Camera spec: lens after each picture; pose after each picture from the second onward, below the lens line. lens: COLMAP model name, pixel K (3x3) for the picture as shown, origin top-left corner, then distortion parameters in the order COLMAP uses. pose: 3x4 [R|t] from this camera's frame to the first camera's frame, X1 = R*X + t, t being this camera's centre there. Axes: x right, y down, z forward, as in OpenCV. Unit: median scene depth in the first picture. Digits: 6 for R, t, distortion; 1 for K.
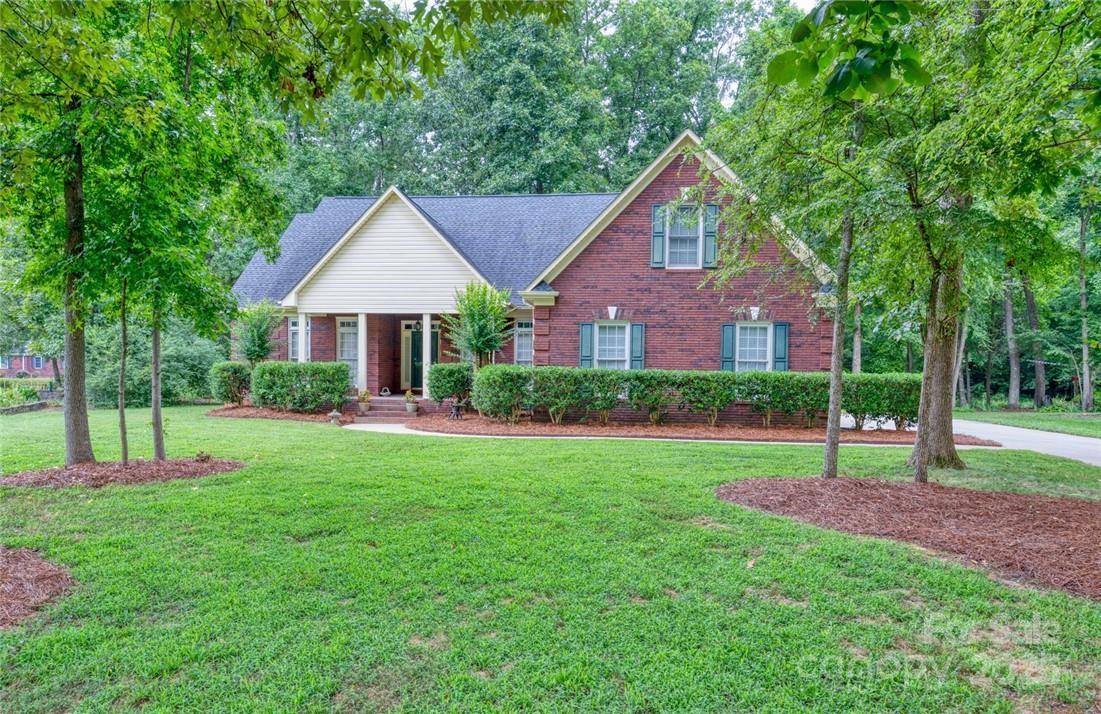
lens RADIAL K [[761.1, 0, 550.5], [0, 761.1, 357.0], [0, 0, 1]] dist [-0.025936, -0.000575]
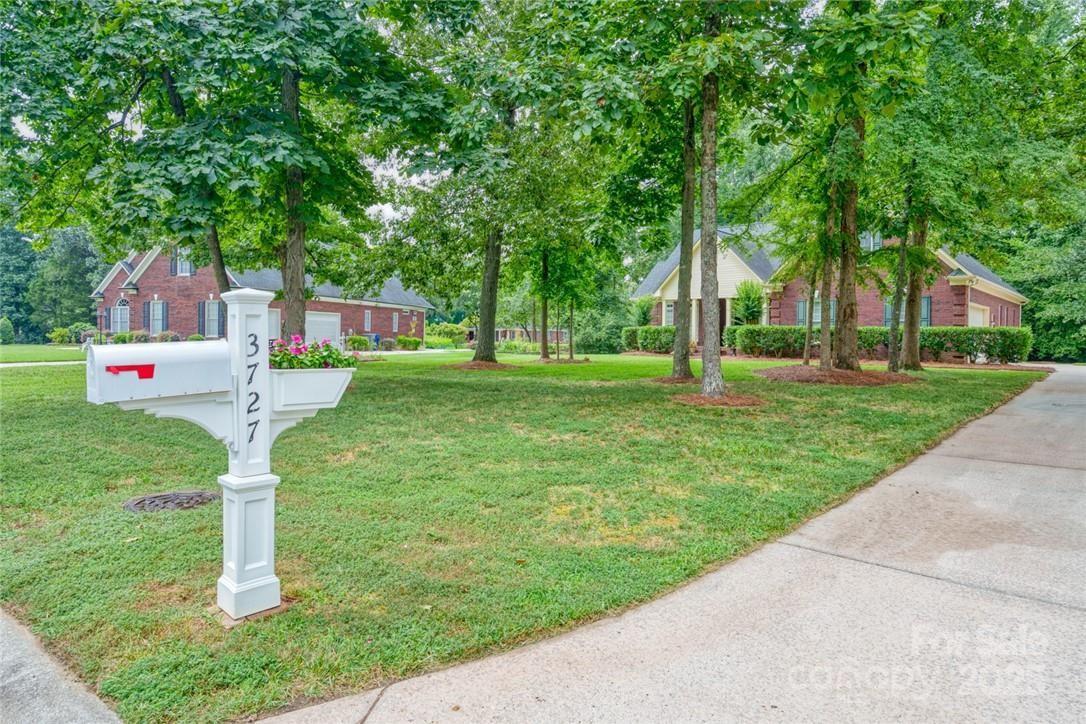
lens RADIAL K [[652.8, 0, 543.0], [0, 652.8, 362.0], [0, 0, 1]] dist [0.000392, 0.000013]
pose [[0.804281, 0.021026, -0.593877, 0.412723], [0.006167, 0.999025, 0.043722, 0.023495], [0.594217, -0.038828, 0.803367, -0.492716]]
